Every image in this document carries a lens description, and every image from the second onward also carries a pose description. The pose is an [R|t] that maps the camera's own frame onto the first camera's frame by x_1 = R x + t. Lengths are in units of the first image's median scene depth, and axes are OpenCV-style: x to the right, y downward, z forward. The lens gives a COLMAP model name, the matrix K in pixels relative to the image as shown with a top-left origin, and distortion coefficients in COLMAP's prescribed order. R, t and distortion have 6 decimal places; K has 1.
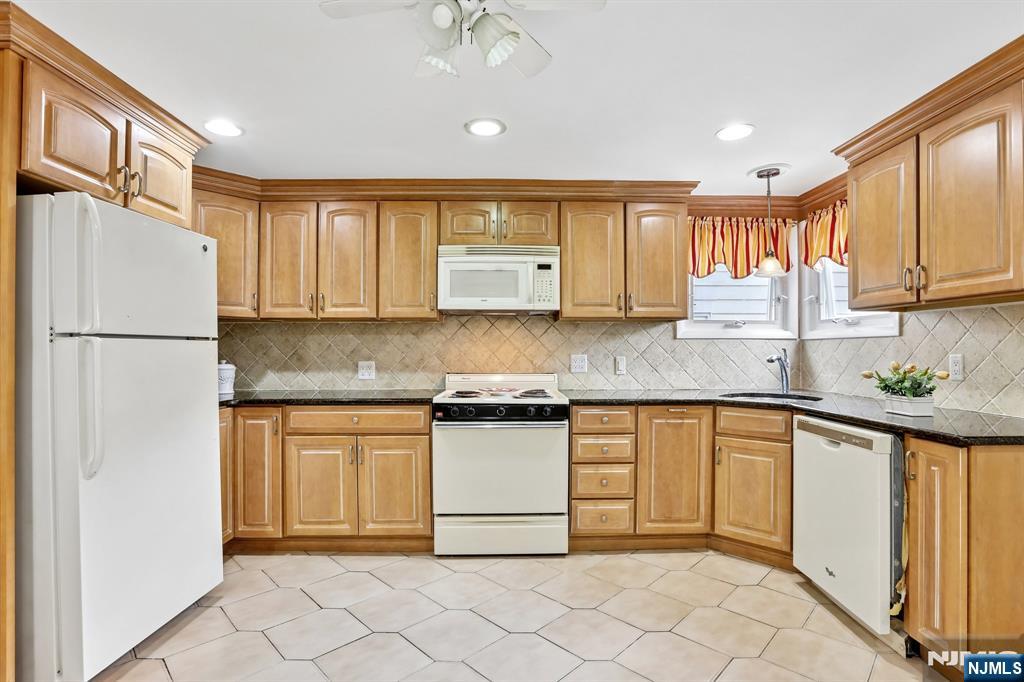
lens RADIAL K [[479.8, 0, 516.9], [0, 479.8, 348.0], [0, 0, 1]] dist [-0.050279, 0.015170]
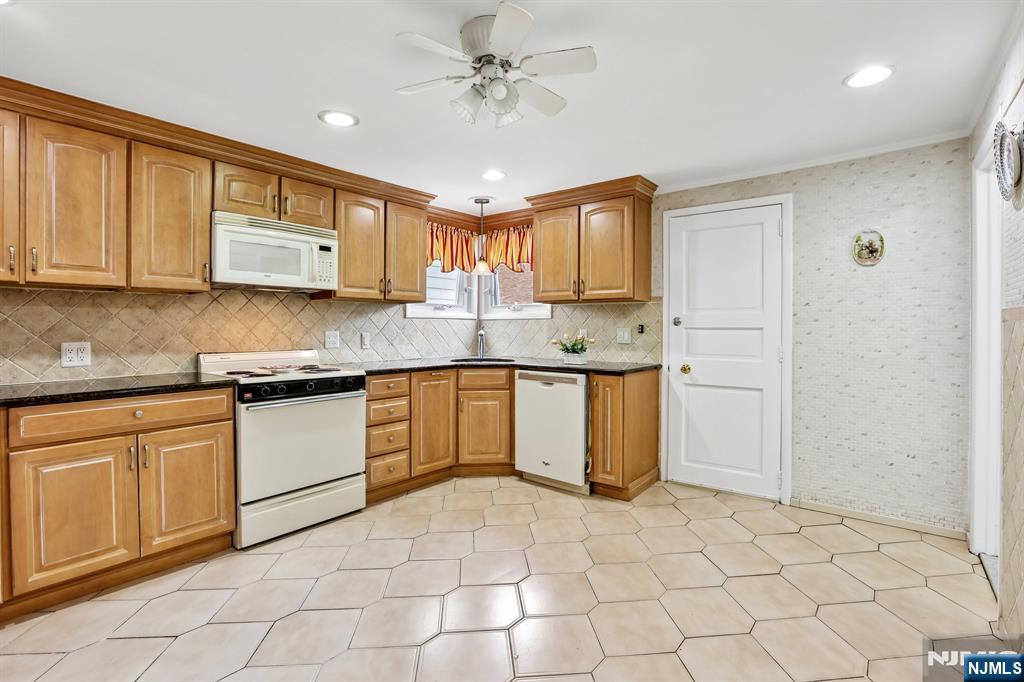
lens RADIAL K [[479.8, 0, 513.2], [0, 479.8, 326.6], [0, 0, 1]] dist [-0.050279, 0.015170]
pose [[0.646044, 0.000374, 0.763300, -0.519023], [-0.003980, 0.999988, 0.002879, -0.001989], [-0.763290, -0.004898, 0.646038, 0.007333]]
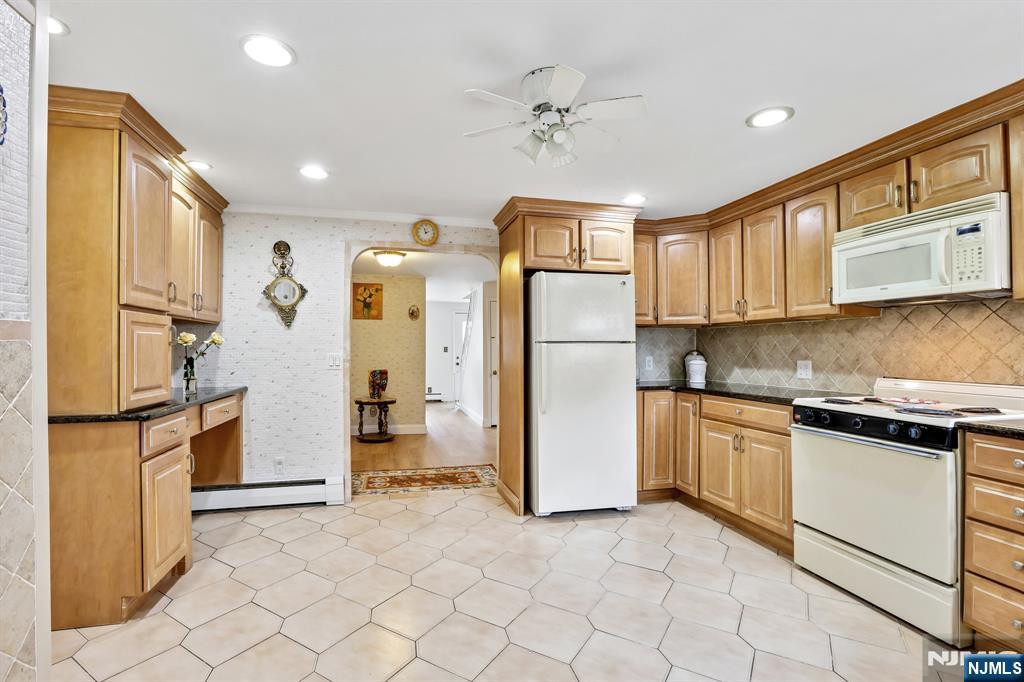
lens RADIAL K [[479.8, 0, 514.8], [0, 479.8, 348.6], [0, 0, 1]] dist [-0.050279, 0.015170]
pose [[0.229718, 0.000211, -0.973257, 0.607238], [0.005171, 0.999986, 0.001437, -0.002229], [0.973243, -0.005363, 0.229714, 0.230012]]
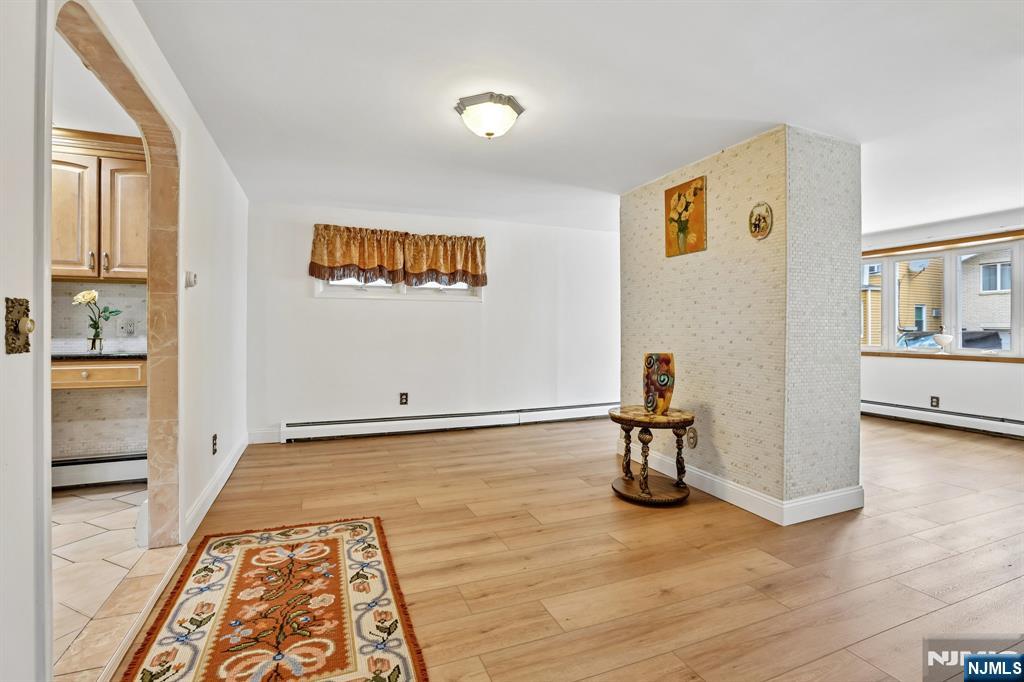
lens RADIAL K [[479.8, 0, 510.0], [0, 479.8, 332.8], [0, 0, 1]] dist [-0.050279, 0.015170]
pose [[-0.936135, 0.000977, -0.351639, -1.107904], [0.000934, 1.000000, 0.000292, 0.051686], [0.351639, -0.000055, -0.936136, 1.068153]]
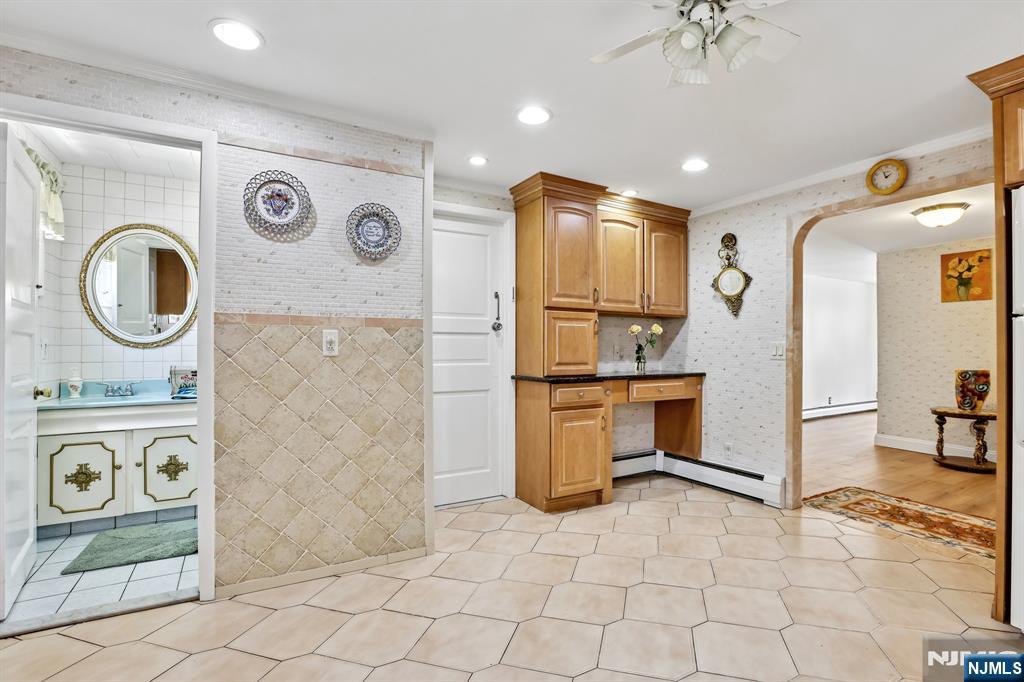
lens RADIAL K [[479.8, 0, 507.6], [0, 479.8, 344.1], [0, 0, 1]] dist [-0.050279, 0.015170]
pose [[-0.883274, -0.006562, -0.468811, 0.376884], [-0.001129, 0.999929, -0.011868, 0.031215], [0.468855, -0.009954, -0.883219, 0.791711]]
